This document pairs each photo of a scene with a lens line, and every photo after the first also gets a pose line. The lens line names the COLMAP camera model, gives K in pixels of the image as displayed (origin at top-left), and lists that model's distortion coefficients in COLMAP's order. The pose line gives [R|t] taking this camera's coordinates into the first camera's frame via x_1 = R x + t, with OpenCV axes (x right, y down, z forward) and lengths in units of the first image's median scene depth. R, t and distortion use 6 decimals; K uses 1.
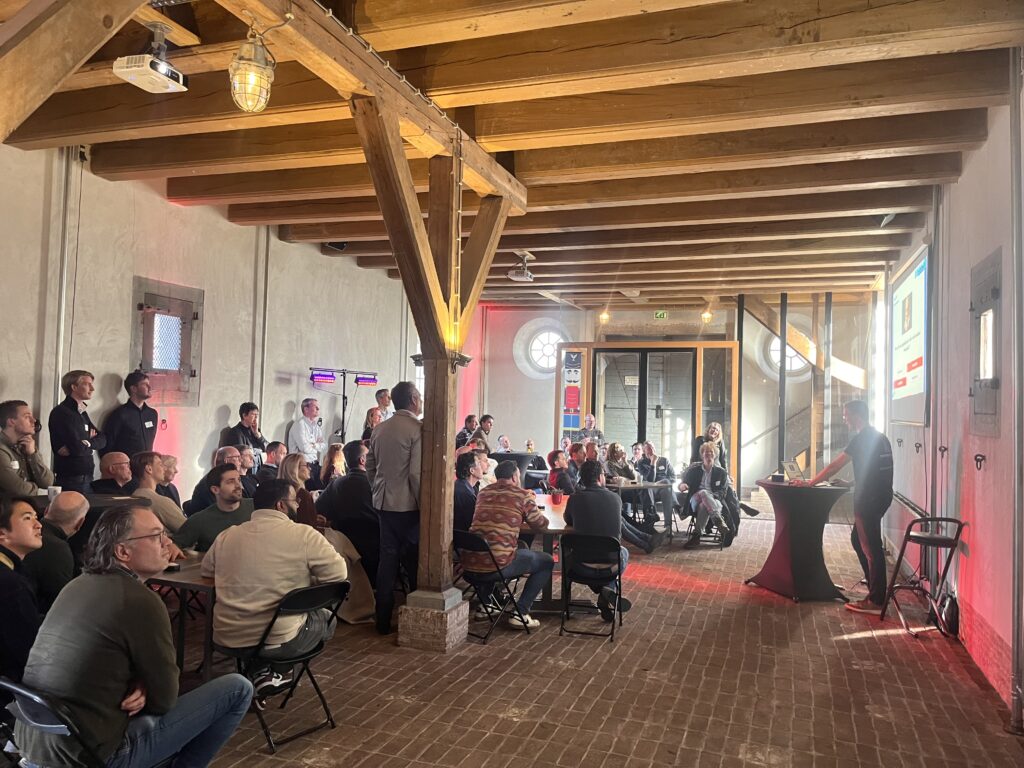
lens RADIAL K [[768.6, 0, 521.8], [0, 768.6, 384.6], [0, 0, 1]] dist [0.055746, -0.075032]
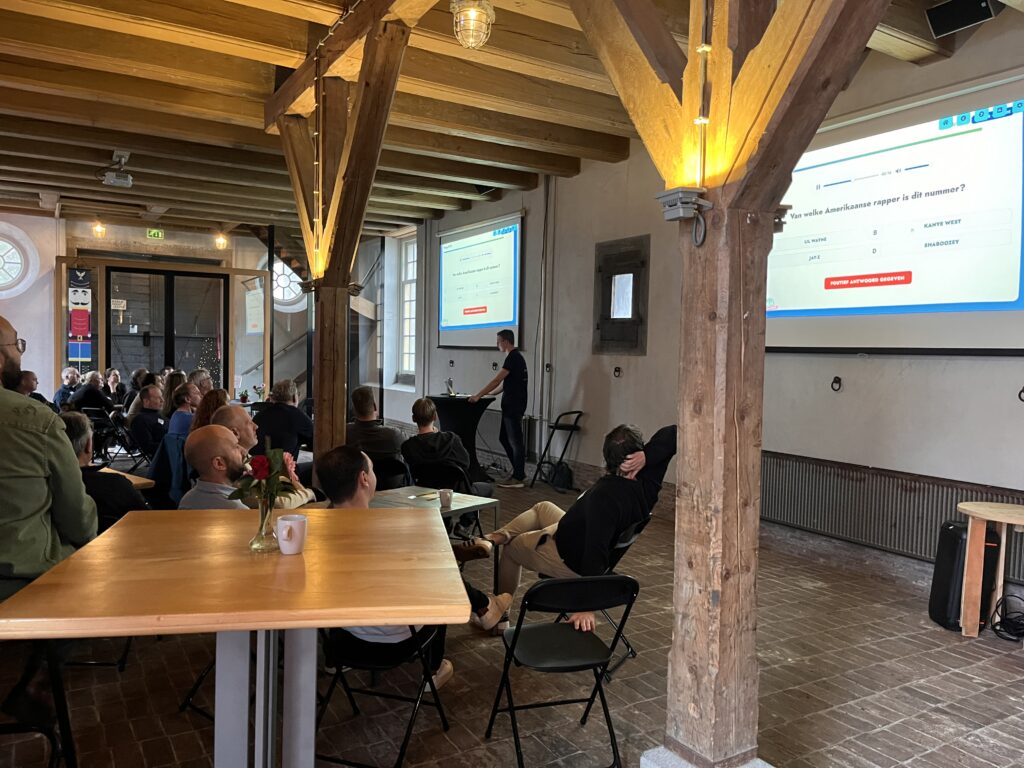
lens RADIAL K [[768.6, 0, 519.6], [0, 768.6, 383.7], [0, 0, 1]] dist [0.055746, -0.075032]
pose [[0.643737, -0.044020, 0.763980, -0.625603], [-0.027430, 0.996375, 0.080524, 0.003764], [-0.764755, -0.072792, 0.640196, 0.145675]]
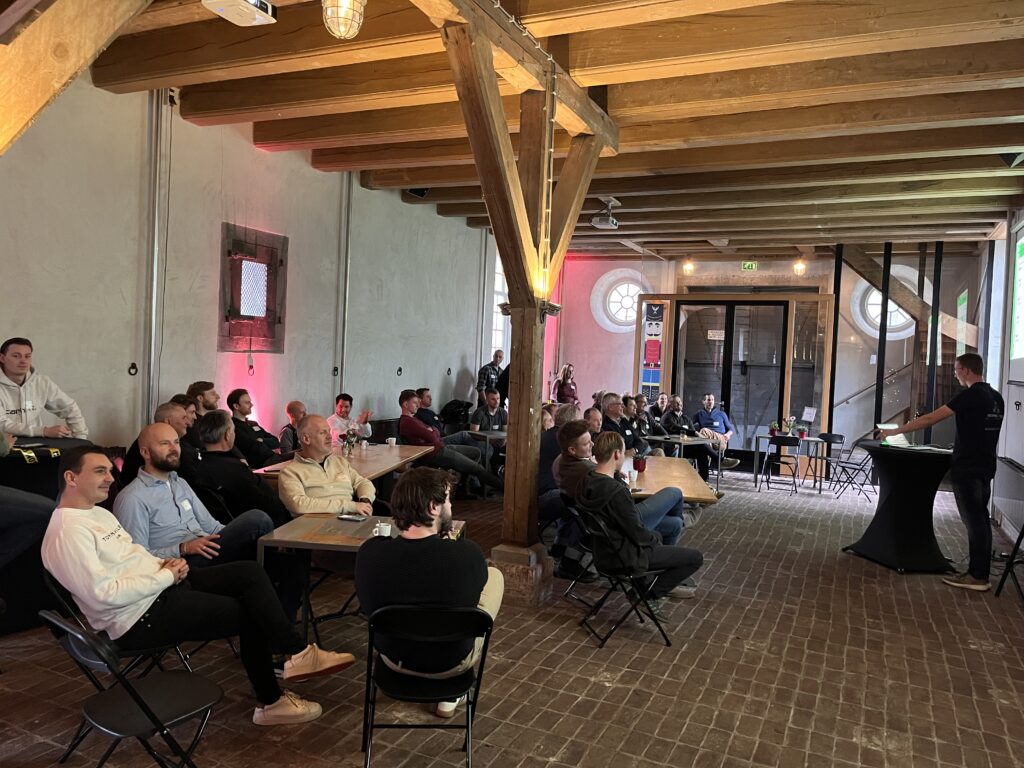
lens RADIAL K [[768.6, 0, 511.8], [0, 768.6, 381.9], [0, 0, 1]] dist [0.055746, -0.075032]
pose [[0.994463, 0.020689, -0.103034, -0.022759], [-0.014742, 0.998199, 0.058149, 0.003037], [0.104051, -0.056308, 0.992977, 0.036837]]
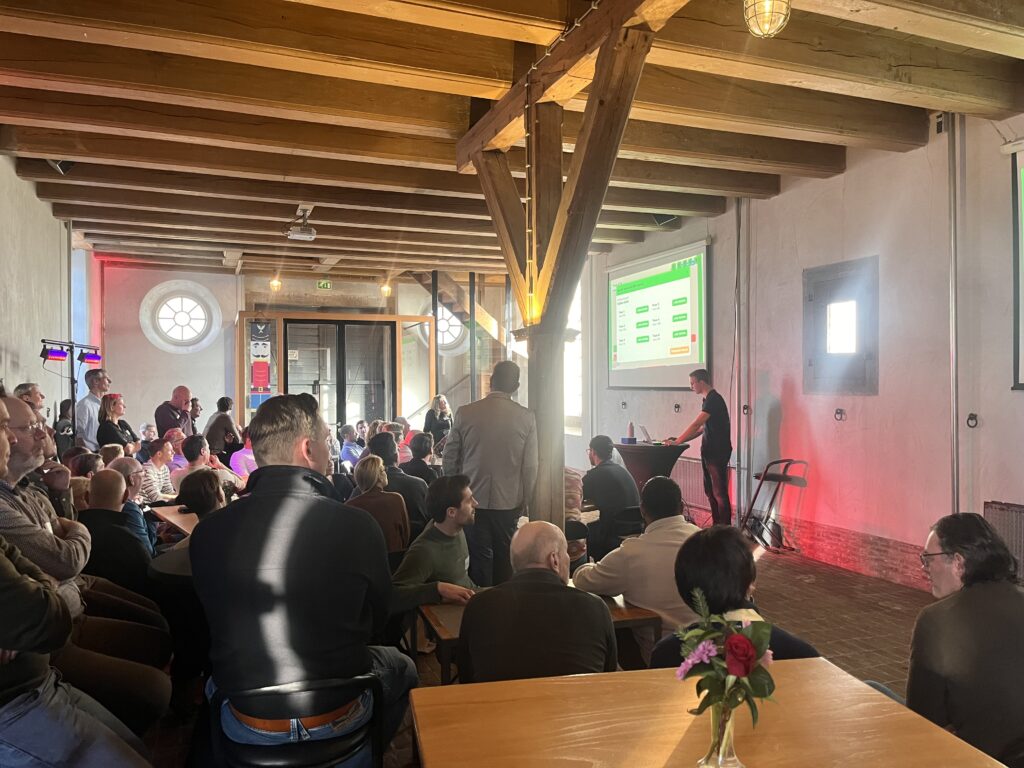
lens RADIAL K [[768.6, 0, 514.1], [0, 768.6, 390.8], [0, 0, 1]] dist [0.055746, -0.075032]
pose [[0.766529, -0.036064, 0.641196, -0.620015], [0.007752, 0.998869, 0.046914, -0.008126], [-0.642162, -0.030991, 0.765942, 0.294113]]
